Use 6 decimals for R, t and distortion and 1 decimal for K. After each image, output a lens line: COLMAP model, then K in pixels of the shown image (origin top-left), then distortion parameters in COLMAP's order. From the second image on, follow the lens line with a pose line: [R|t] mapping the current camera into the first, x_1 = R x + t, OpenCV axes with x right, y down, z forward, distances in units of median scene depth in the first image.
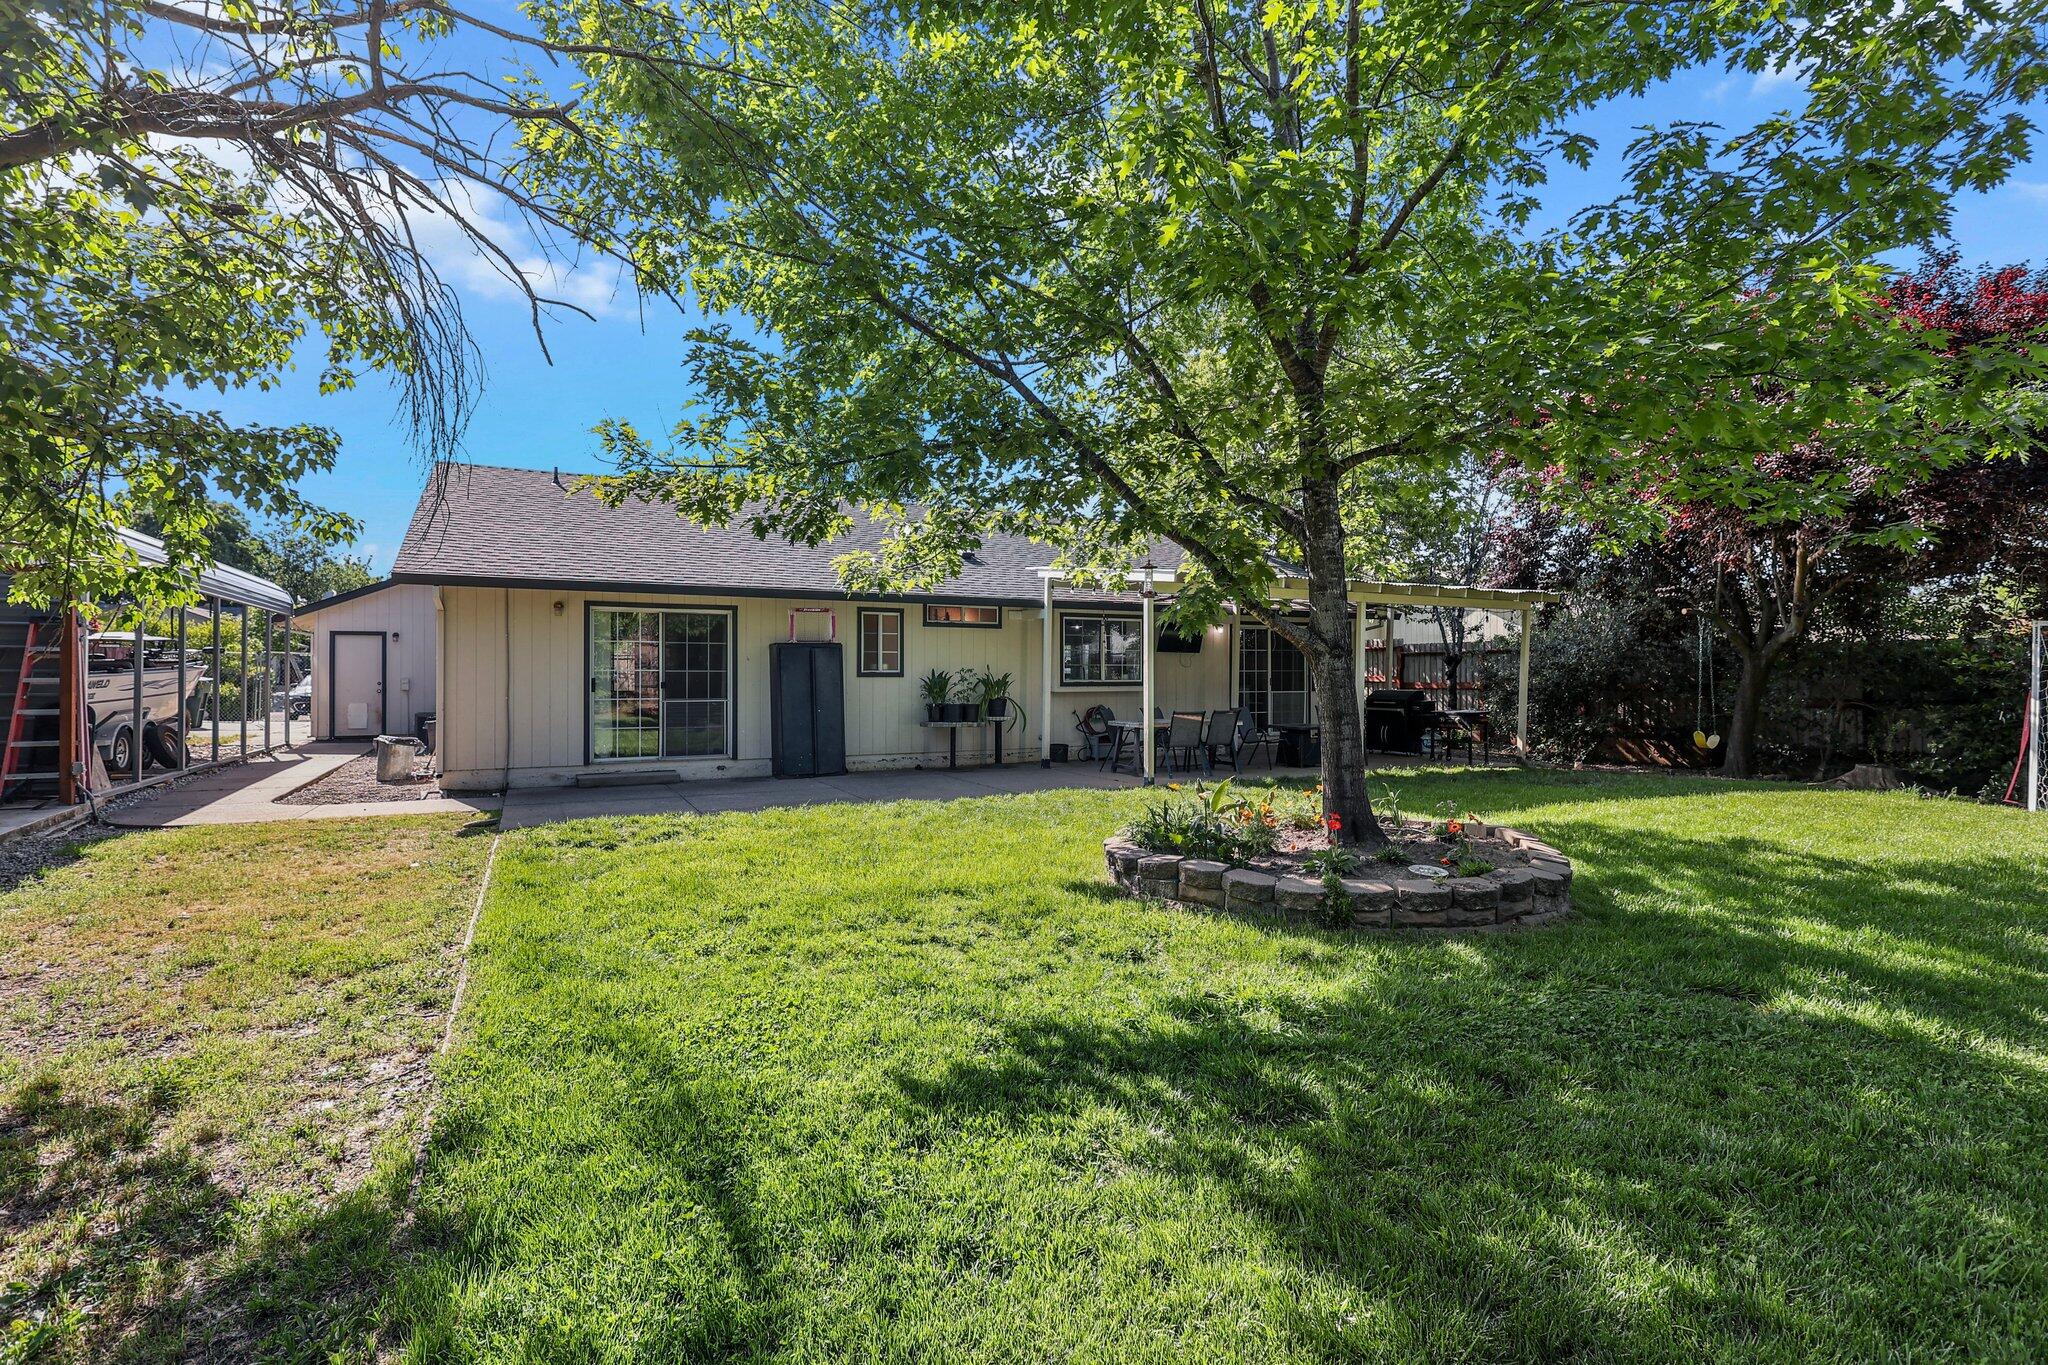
lens RADIAL K [[967.2, 0, 1015.2], [0, 967.2, 665.2], [0, 0, 1]] dist [0.001286, 0.000452]
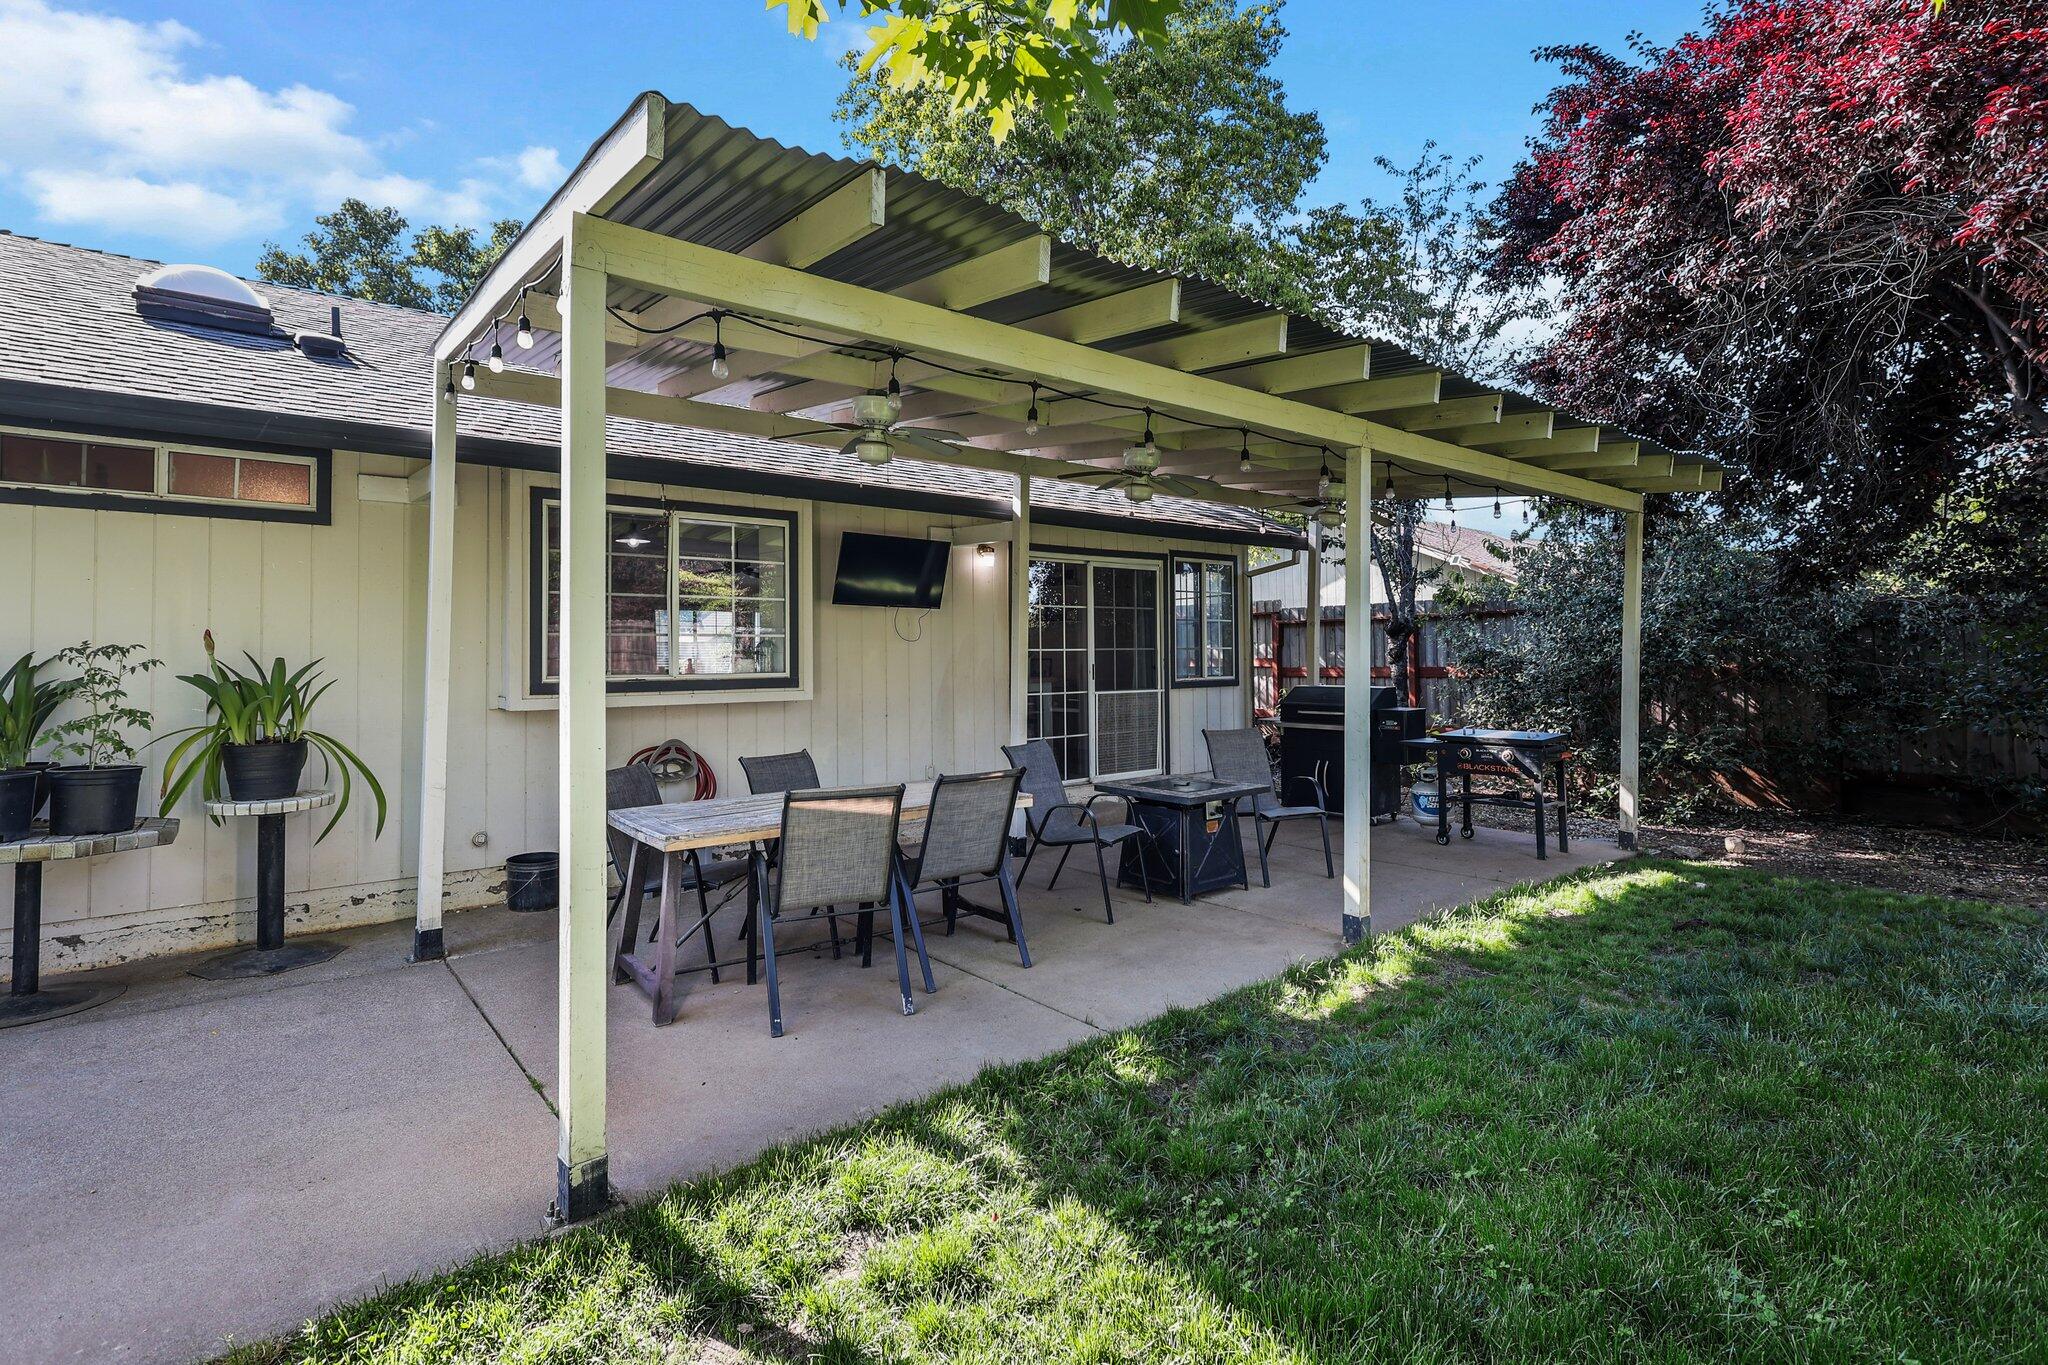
lens RADIAL K [[973.4, 0, 1026.3], [0, 973.4, 625.0], [0, 0, 1]] dist [0.001788, 0.000404]
pose [[0.977918, -0.001733, 0.208981, 0.158412], [0.006310, 0.999755, -0.021239, 0.005503], [-0.208893, 0.022089, 0.977689, 0.647690]]
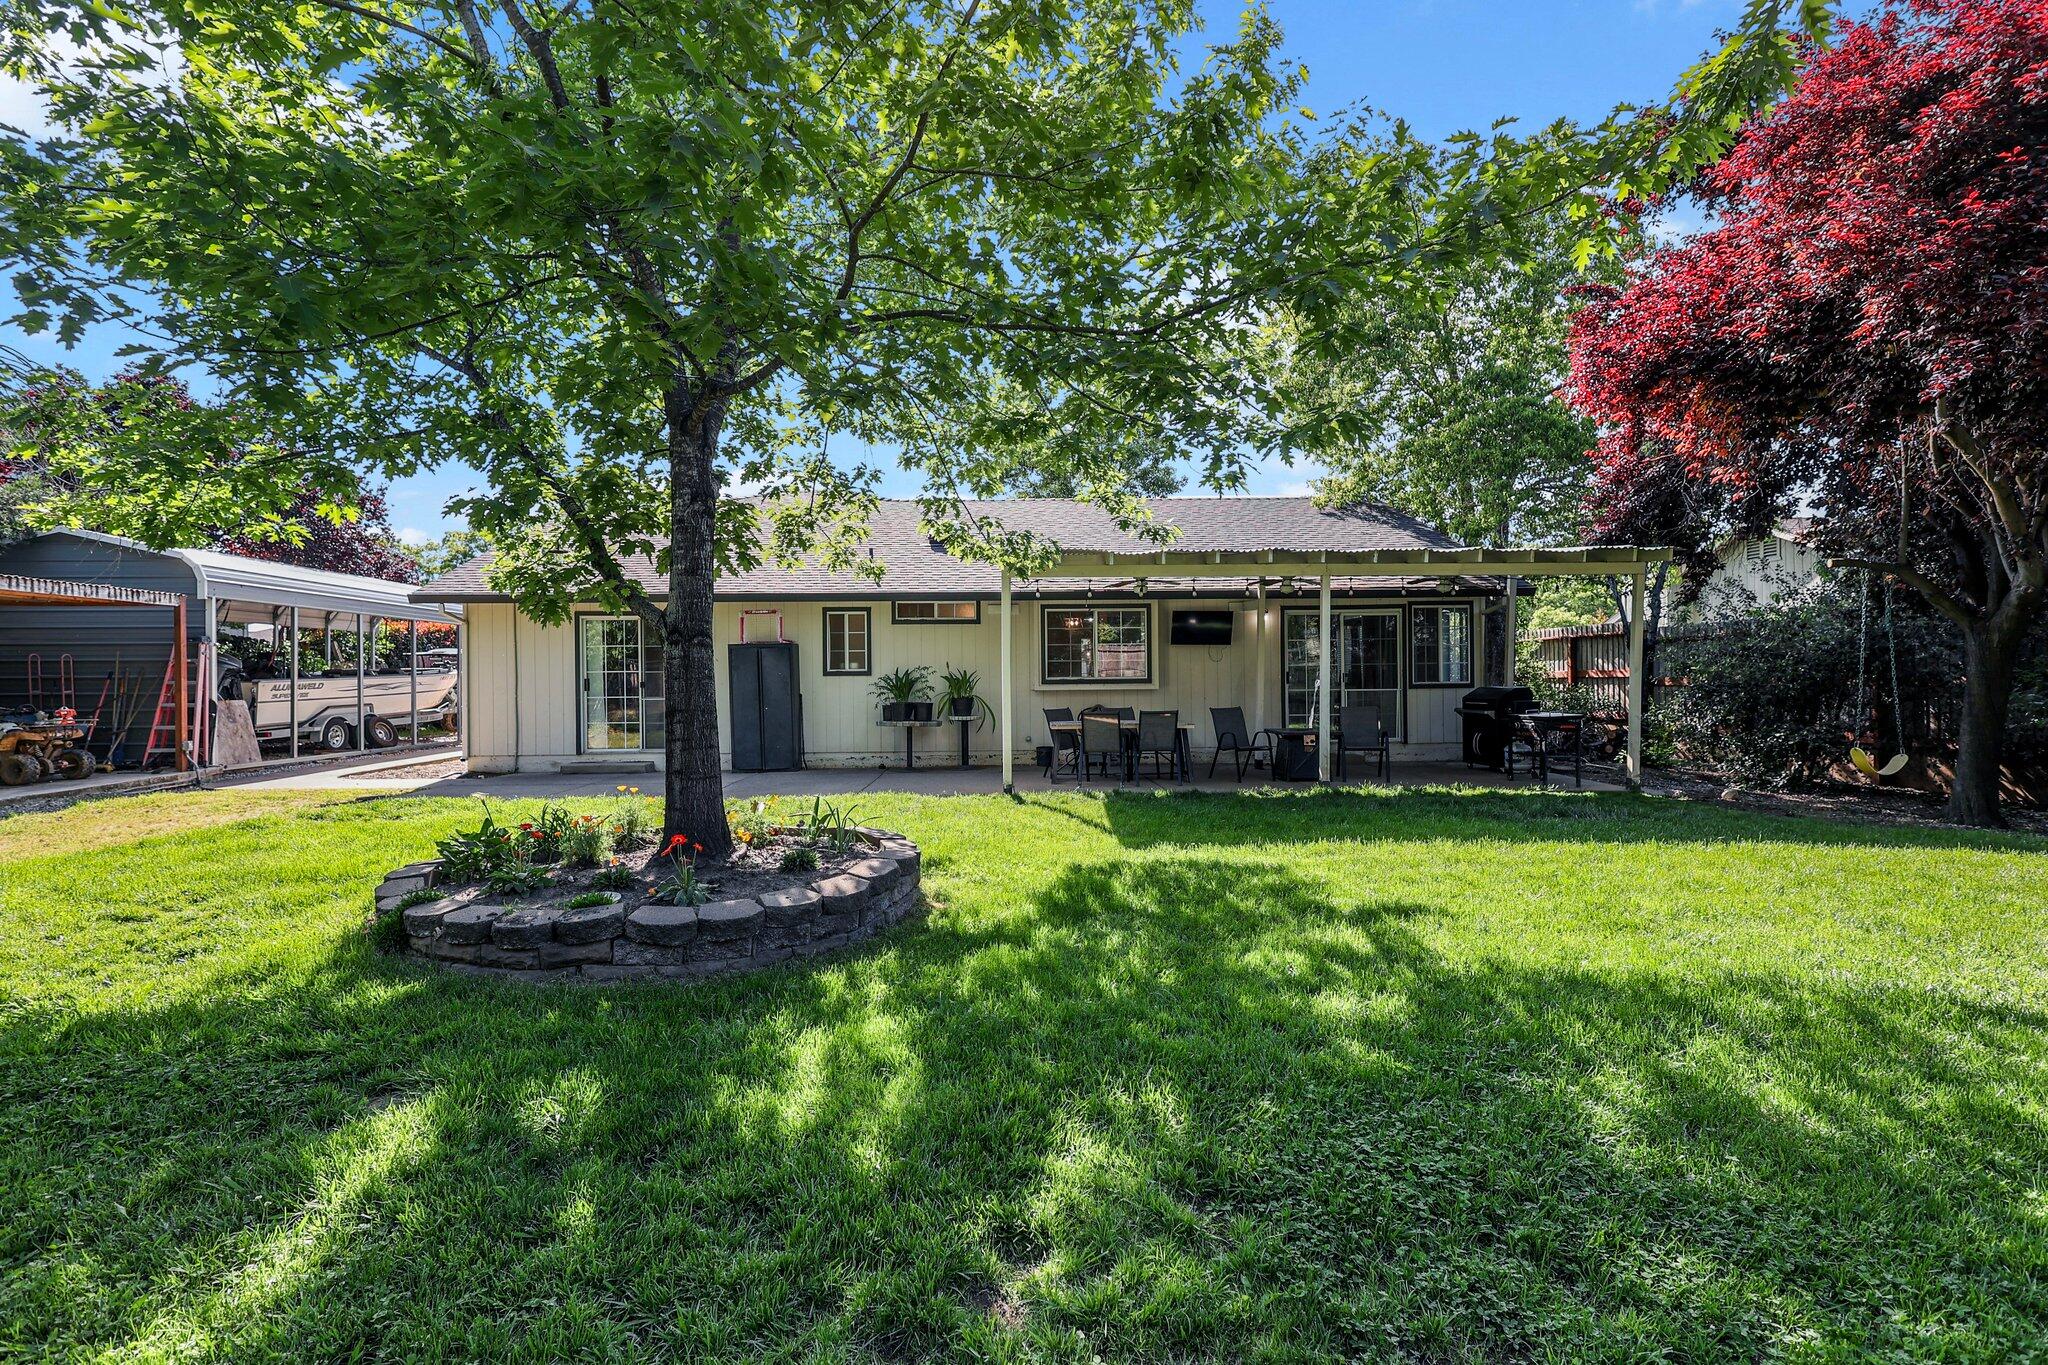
lens RADIAL K [[961.0, 0, 1024.8], [0, 961.0, 671.9], [0, 0, 1]] dist [0.000524, 0.000322]
pose [[0.899644, -0.011004, -0.436486, 0.455955], [0.015566, 0.999855, 0.006877, 0.003809], [0.436347, -0.012981, 0.899685, 0.176660]]
